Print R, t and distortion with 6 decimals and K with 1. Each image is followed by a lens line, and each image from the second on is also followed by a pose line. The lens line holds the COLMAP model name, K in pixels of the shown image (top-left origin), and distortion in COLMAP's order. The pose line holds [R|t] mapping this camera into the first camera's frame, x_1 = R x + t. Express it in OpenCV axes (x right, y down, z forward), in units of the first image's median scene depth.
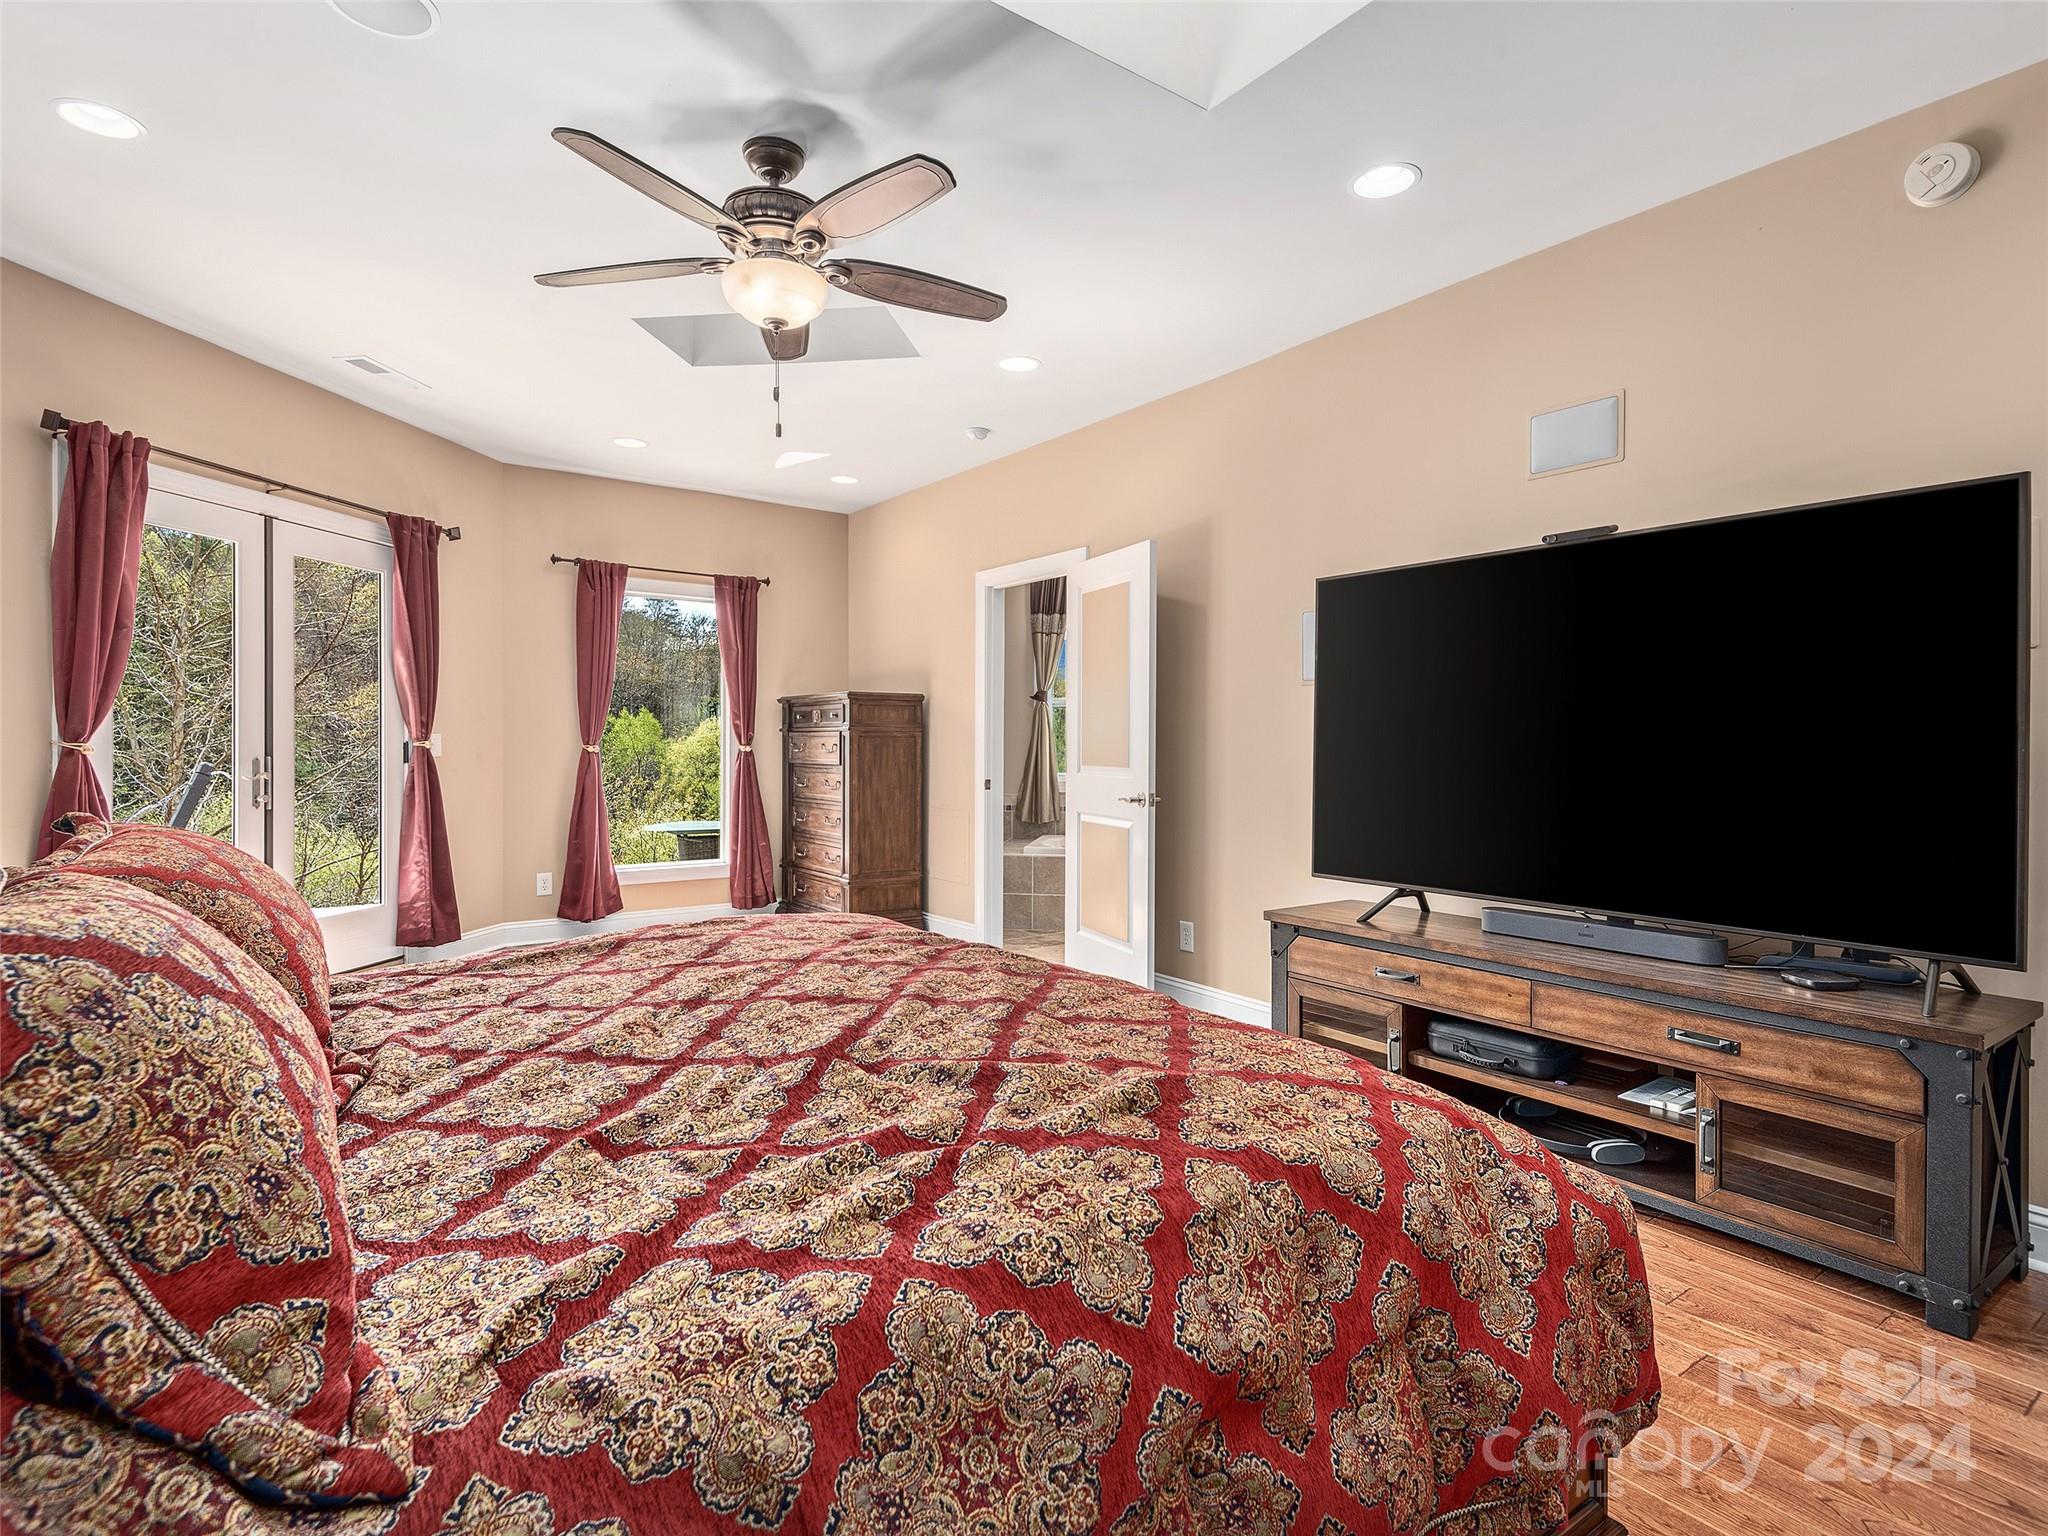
lens RADIAL K [[1058.6, 0, 1006.1], [0, 1058.6, 754.8], [0, 0, 1]] dist [0.005701, -0.000747]
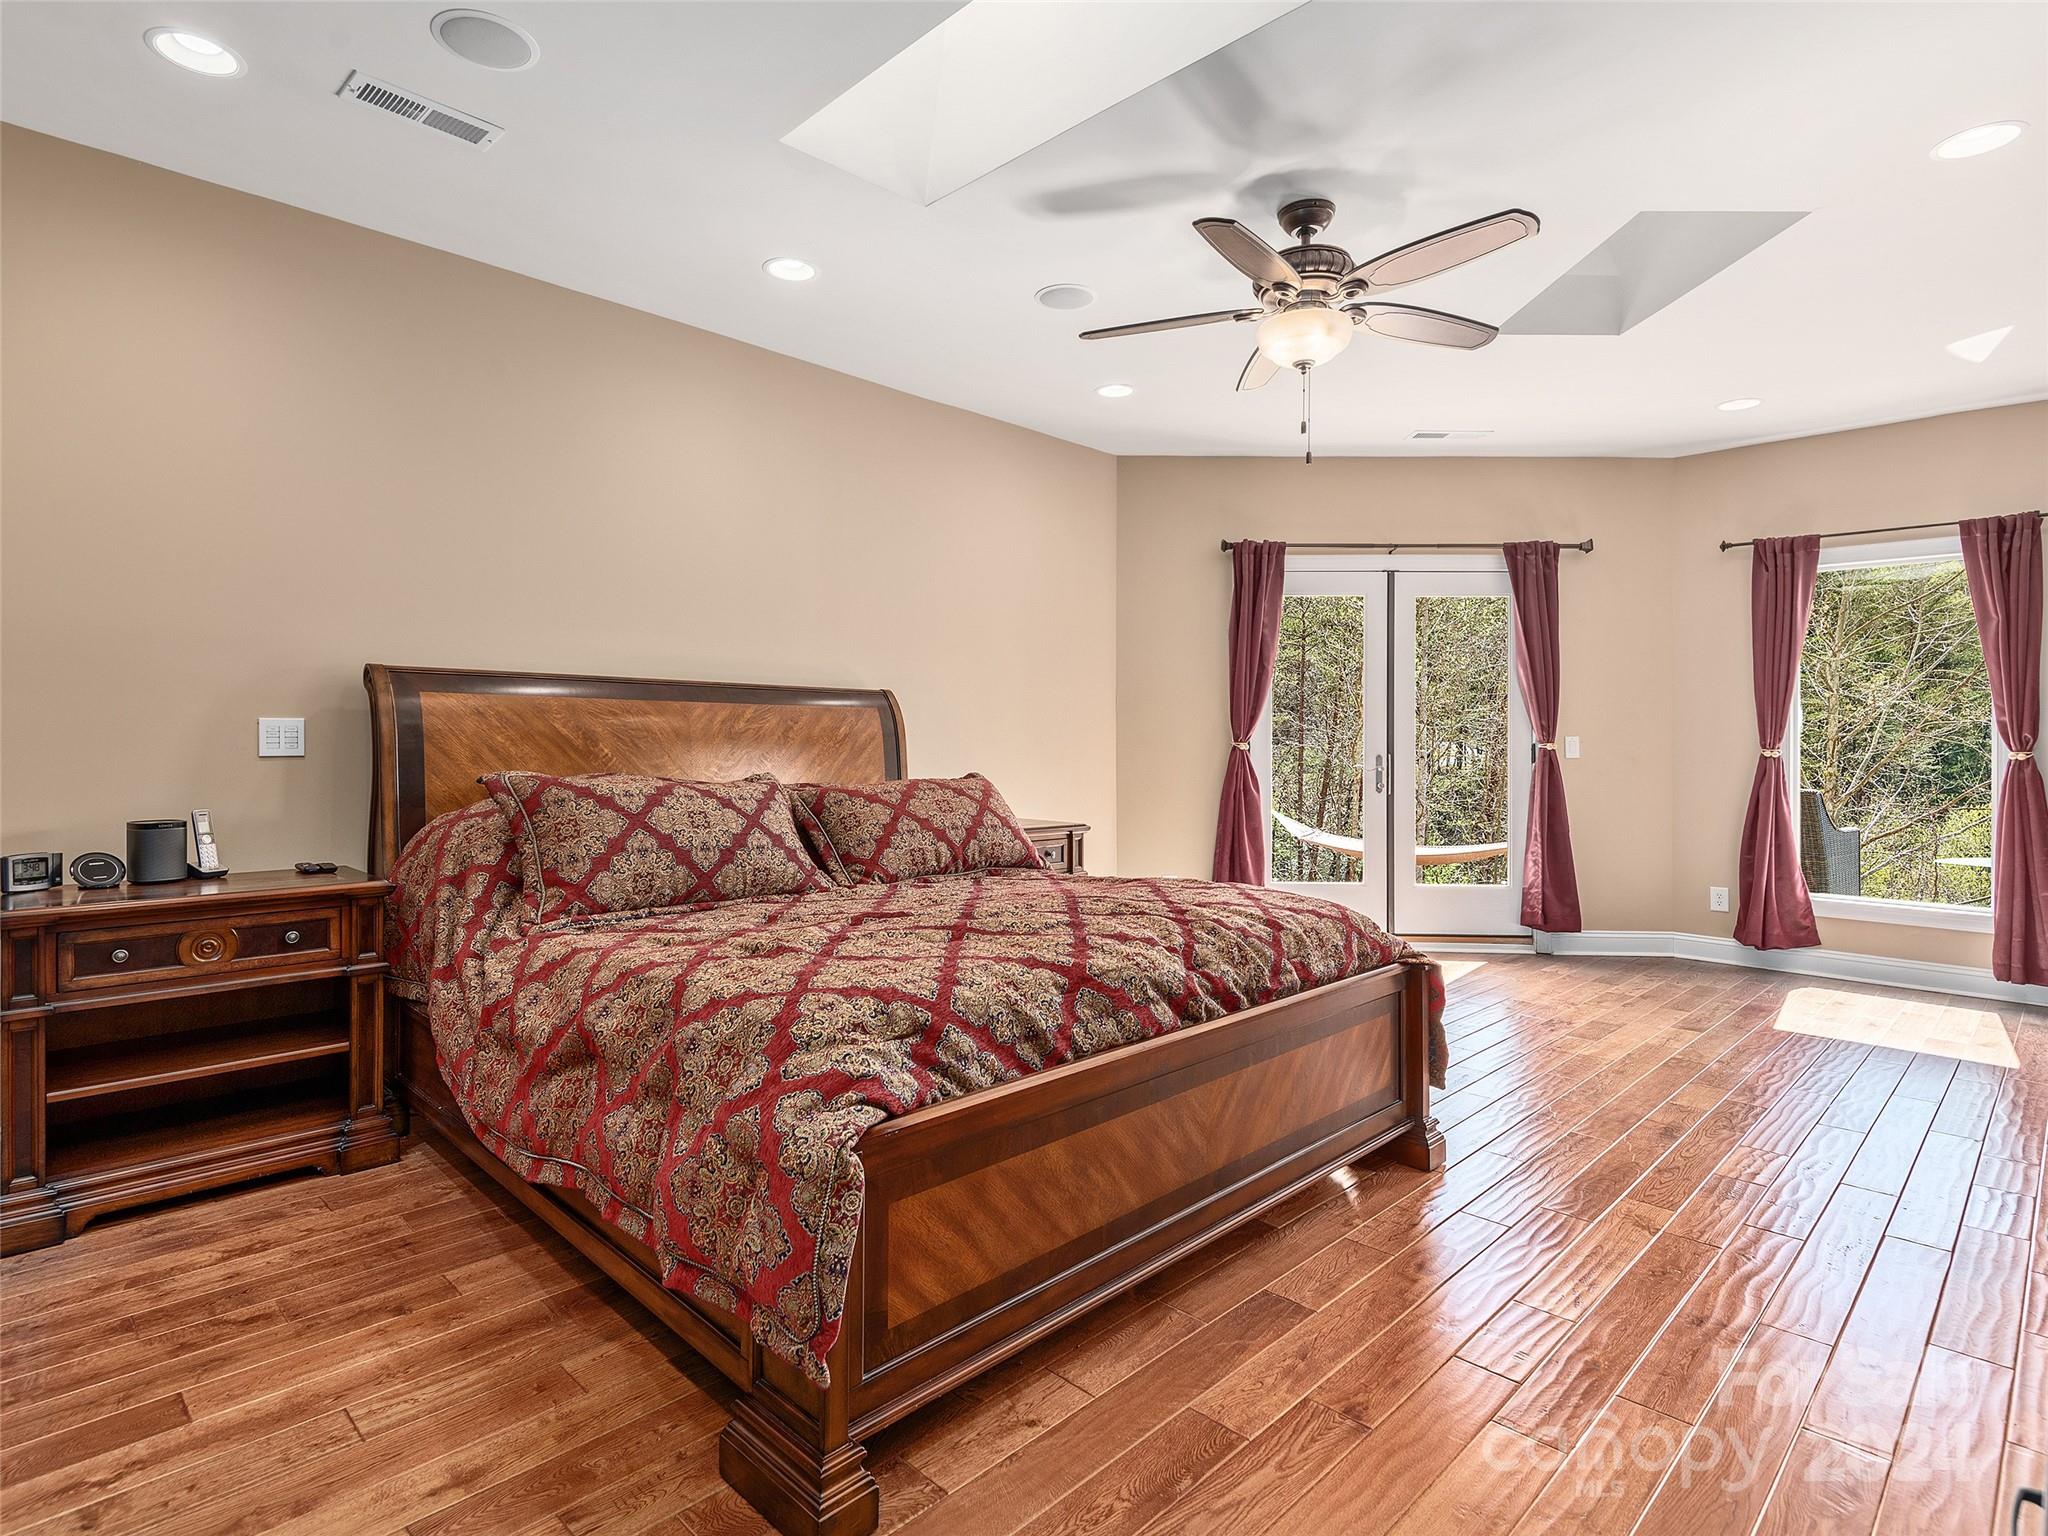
lens RADIAL K [[1058.6, 0, 1003.3], [0, 1058.6, 758.0], [0, 0, 1]] dist [0.005701, -0.000747]
pose [[0.157548, 0.014228, -0.987409, 0.445752], [-0.019047, 0.999754, 0.011367, 0.000279], [0.987328, 0.017017, 0.157780, 0.275182]]
